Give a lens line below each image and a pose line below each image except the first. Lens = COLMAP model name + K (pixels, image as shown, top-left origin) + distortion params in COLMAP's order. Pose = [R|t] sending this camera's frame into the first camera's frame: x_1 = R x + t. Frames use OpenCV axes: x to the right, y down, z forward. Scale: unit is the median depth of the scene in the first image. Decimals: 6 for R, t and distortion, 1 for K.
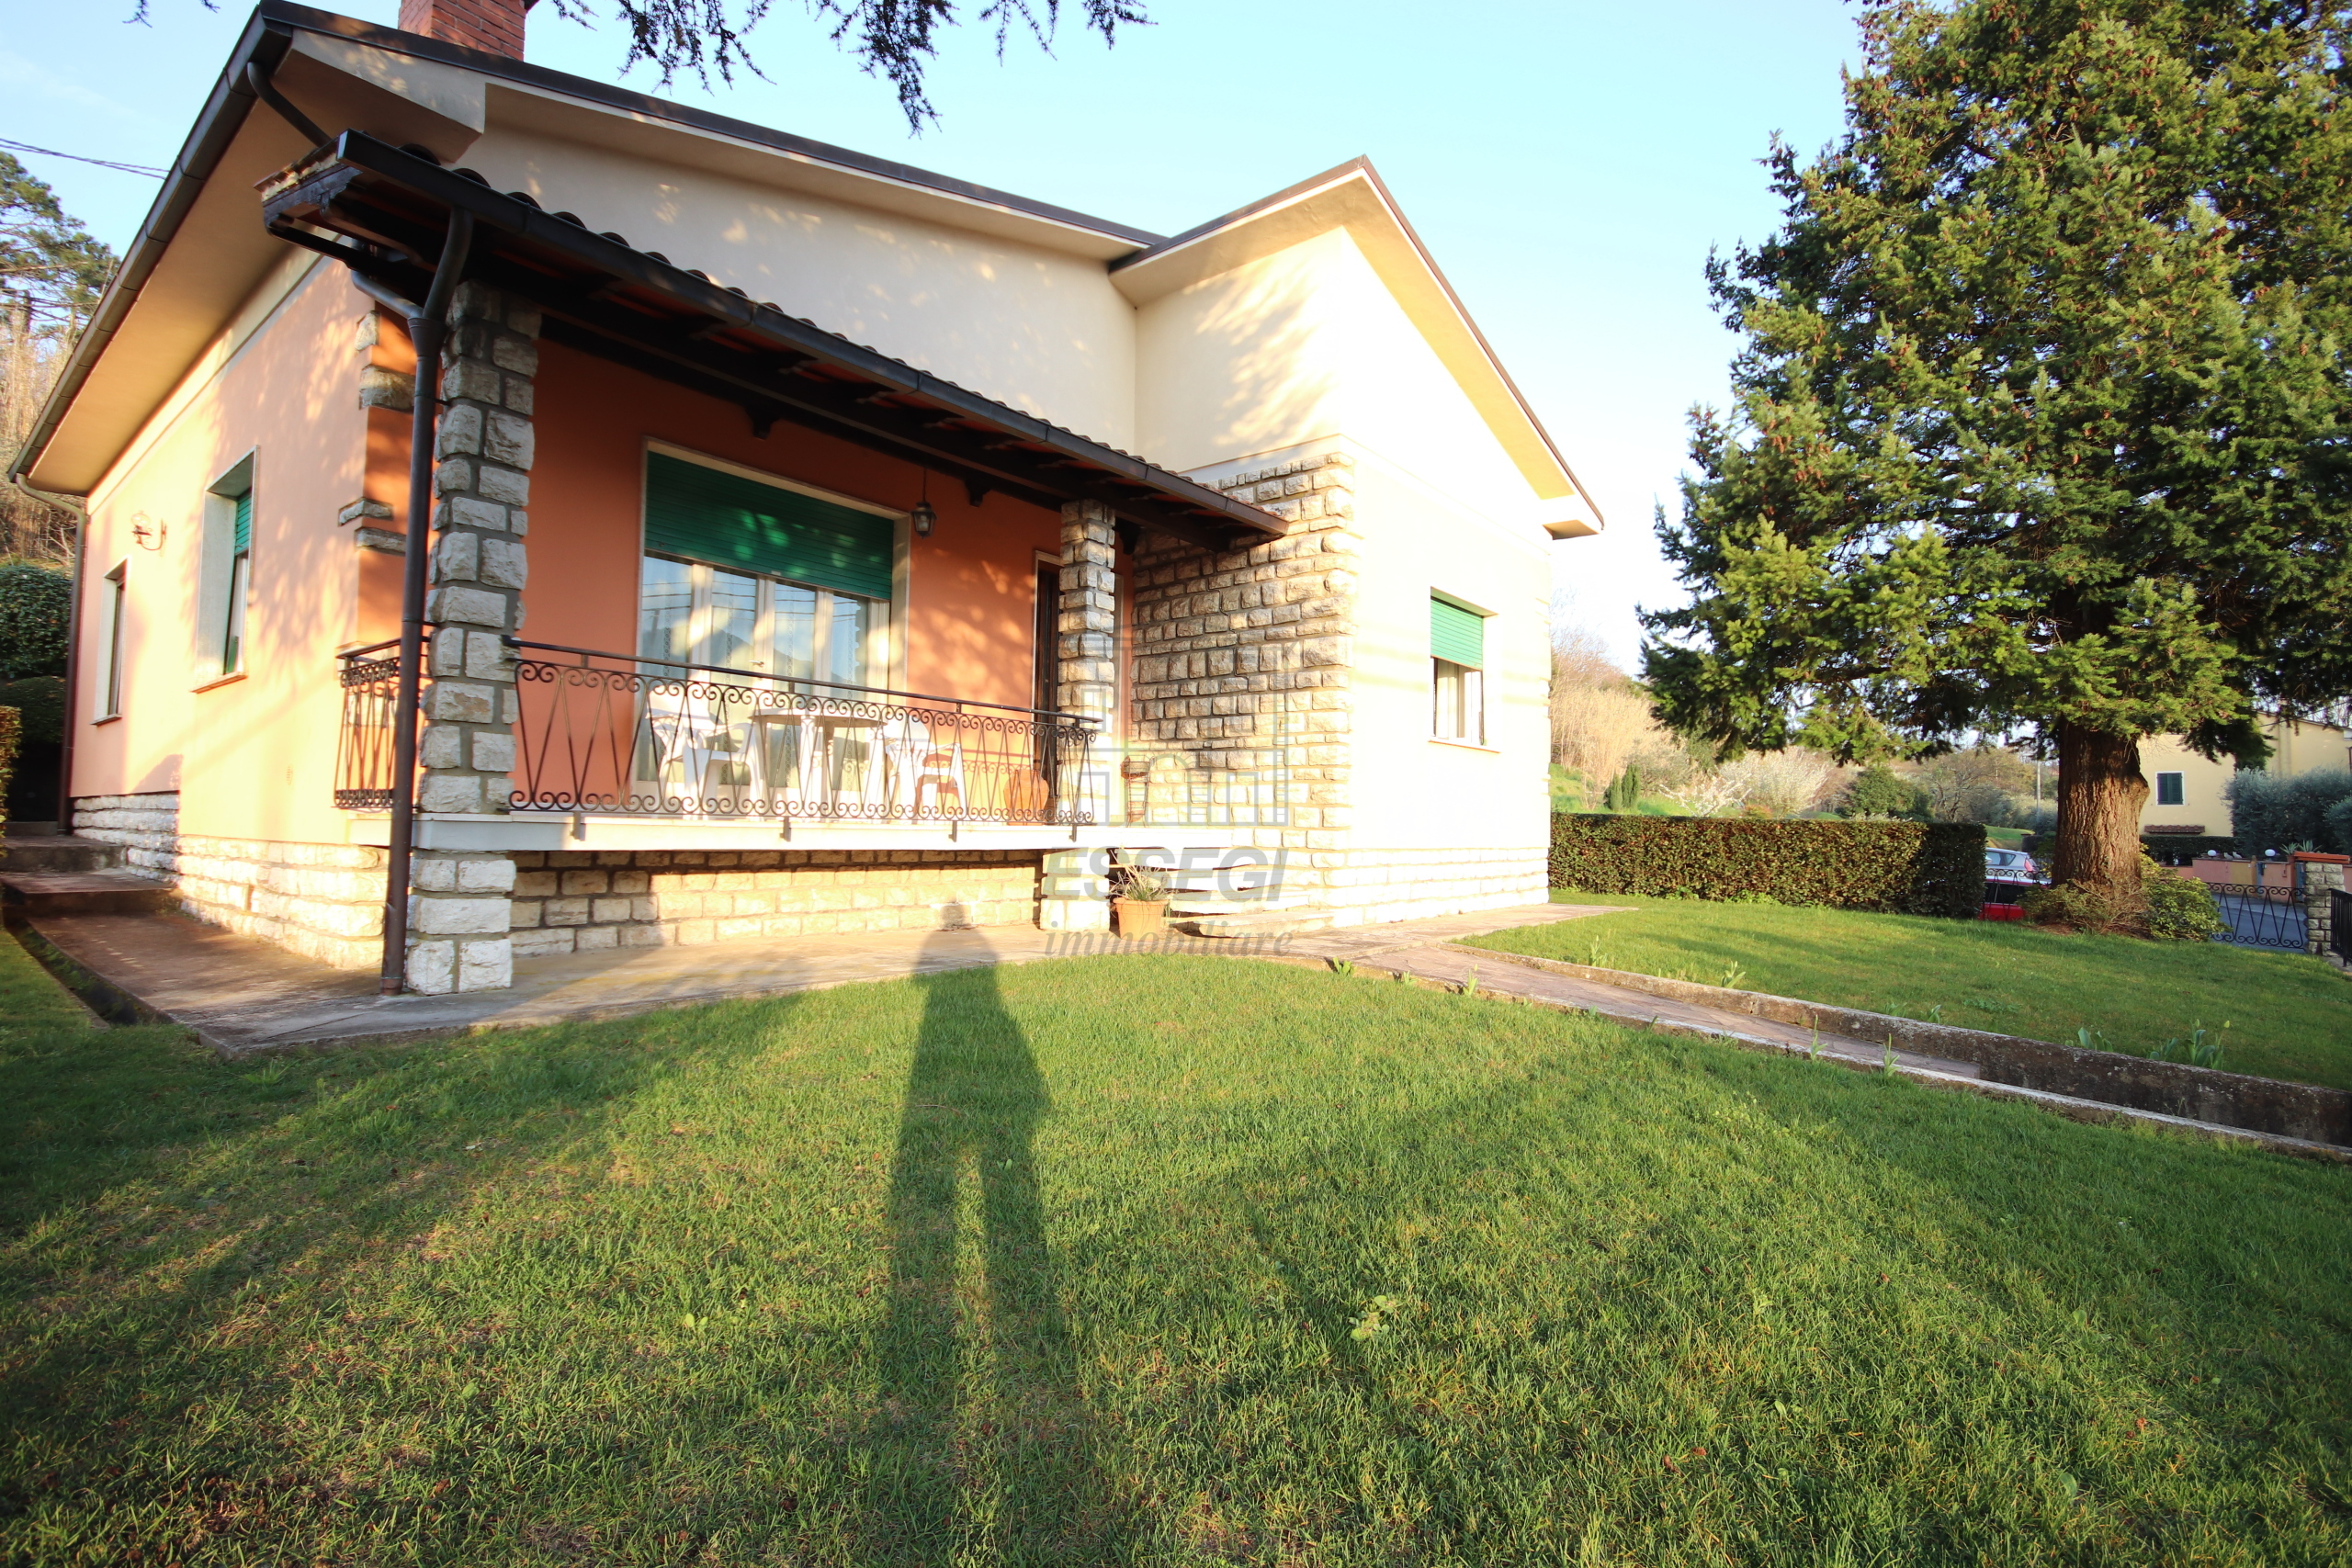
lens RADIAL K [[1116.7, 0, 1162.4], [0, 1116.7, 789.7], [0, 0, 1]] dist [-0.004551, -0.000312]
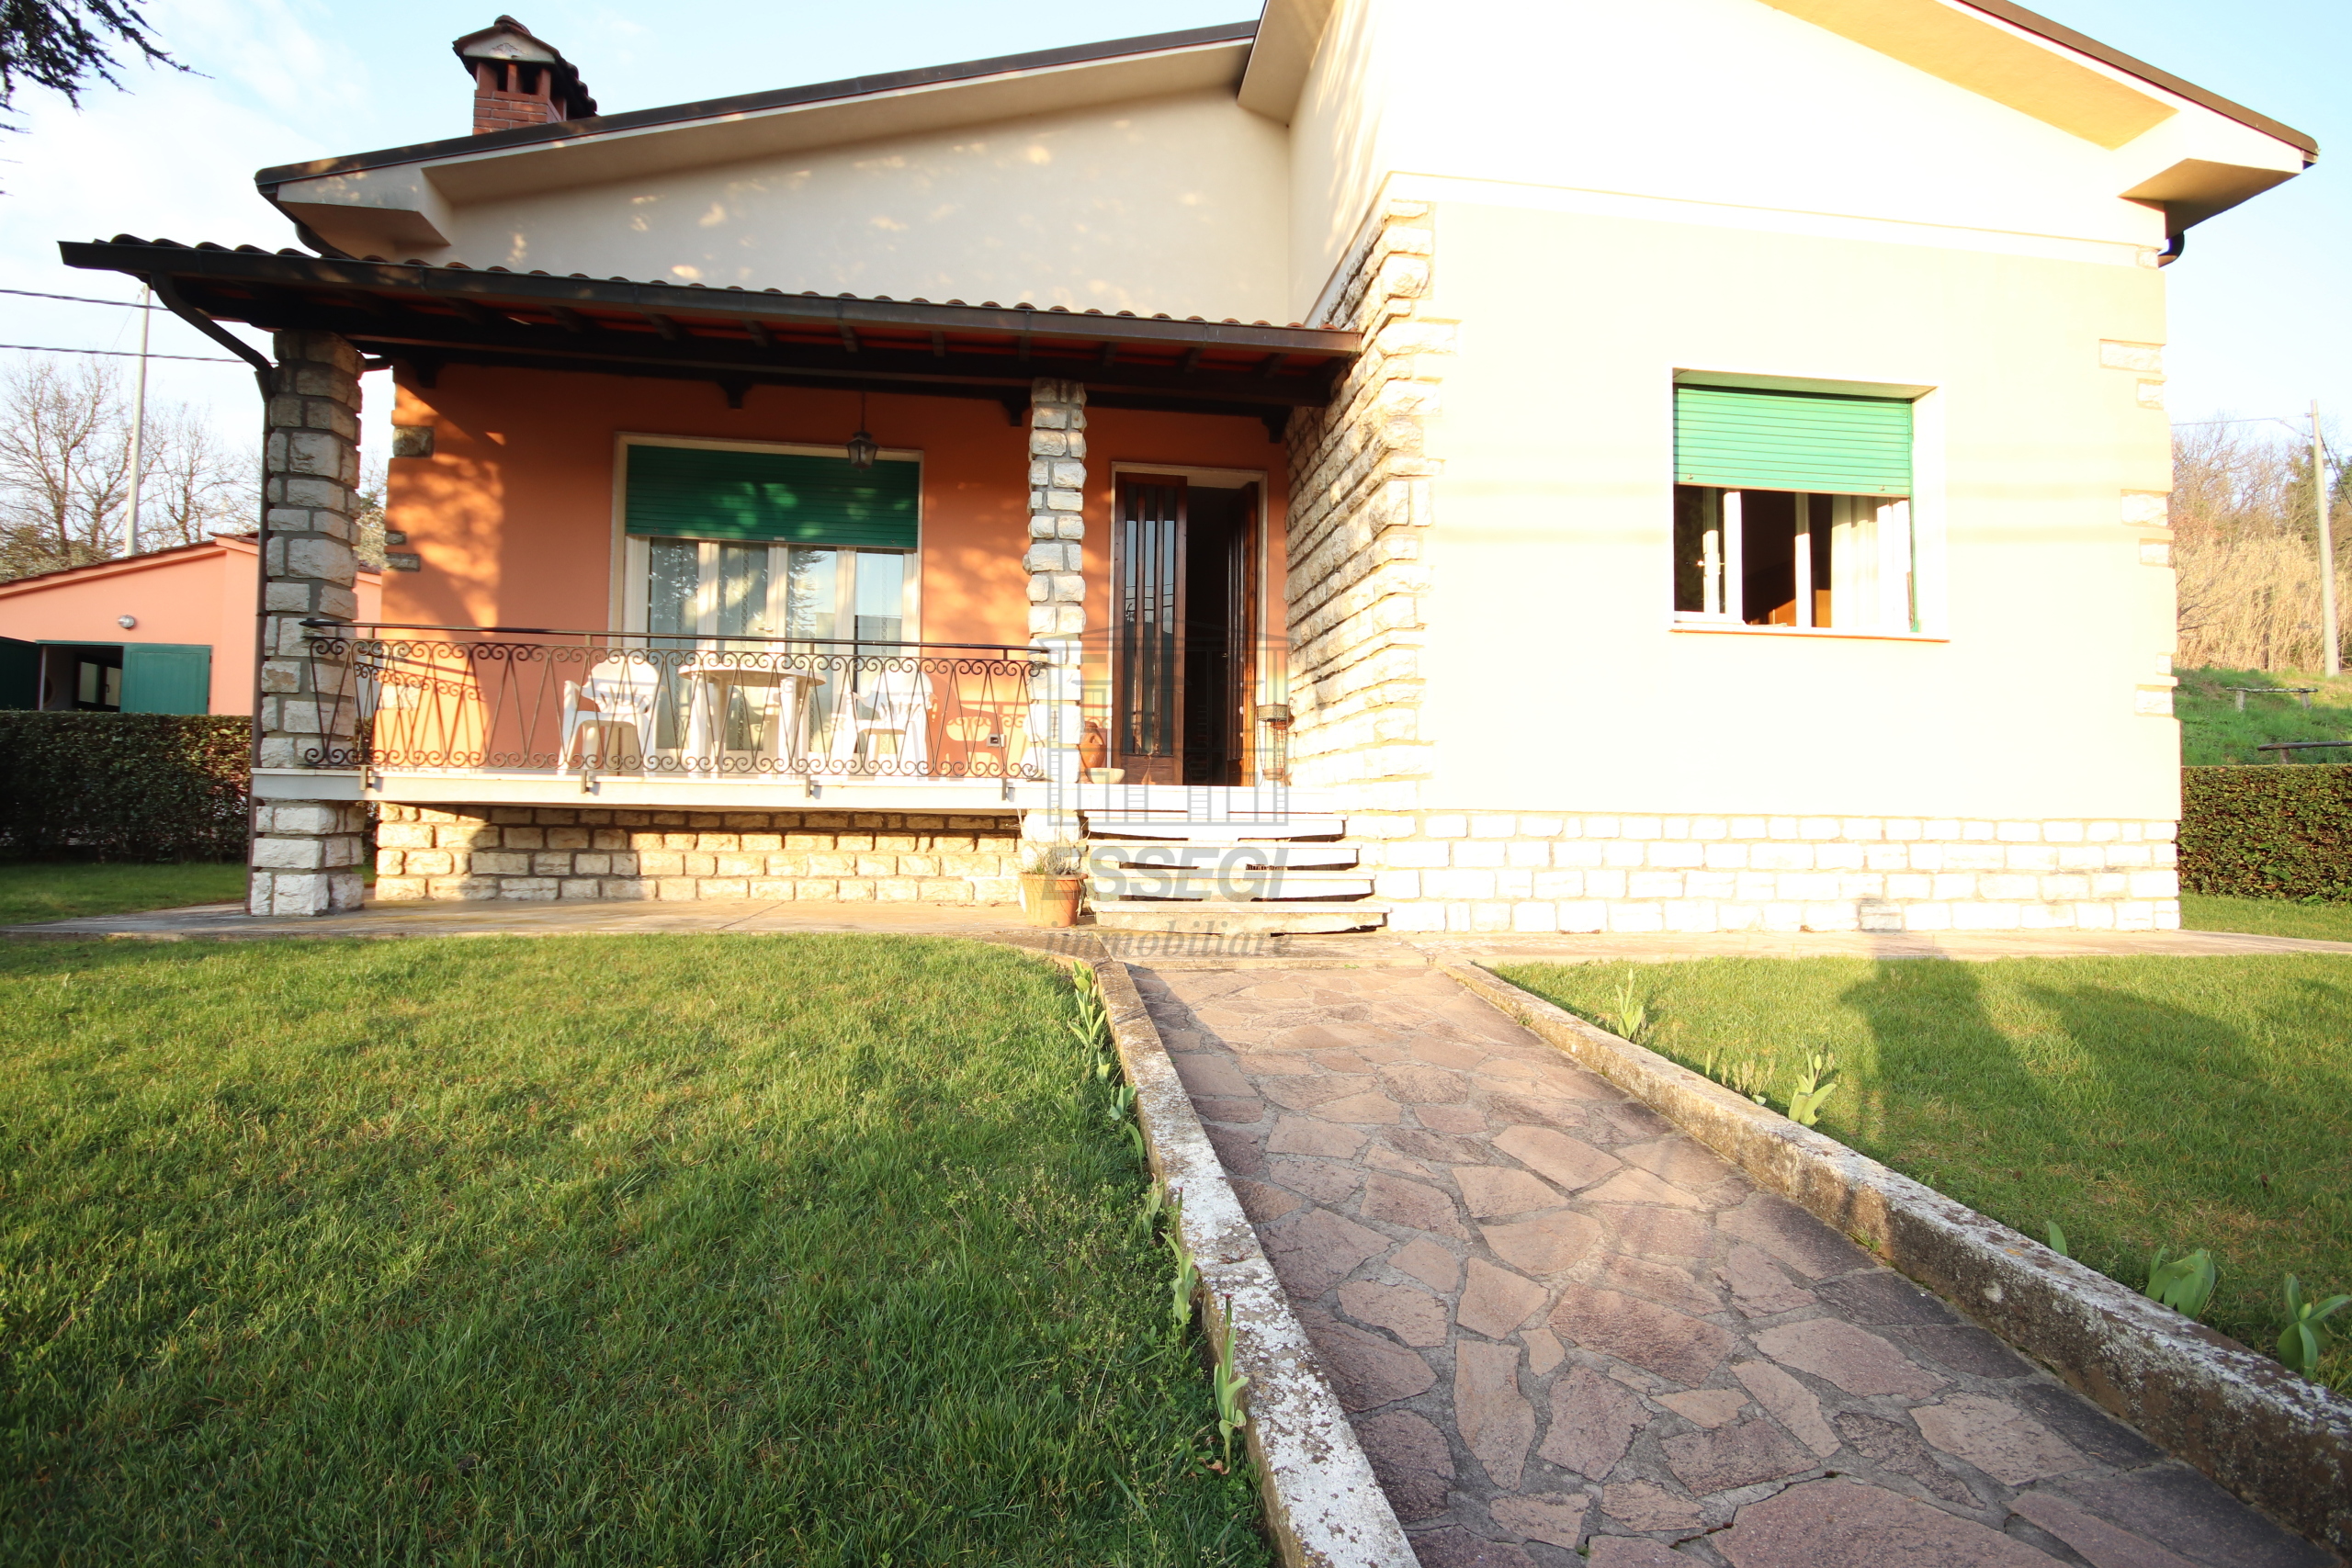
lens RADIAL K [[1116.7, 0, 1172.4], [0, 1116.7, 770.1], [0, 0, 1]] dist [-0.004551, -0.000312]
pose [[0.725070, -0.037521, -0.687652, 0.622565], [0.024110, 0.999286, -0.029102, 0.056168], [0.688253, 0.004522, 0.725457, 0.544876]]
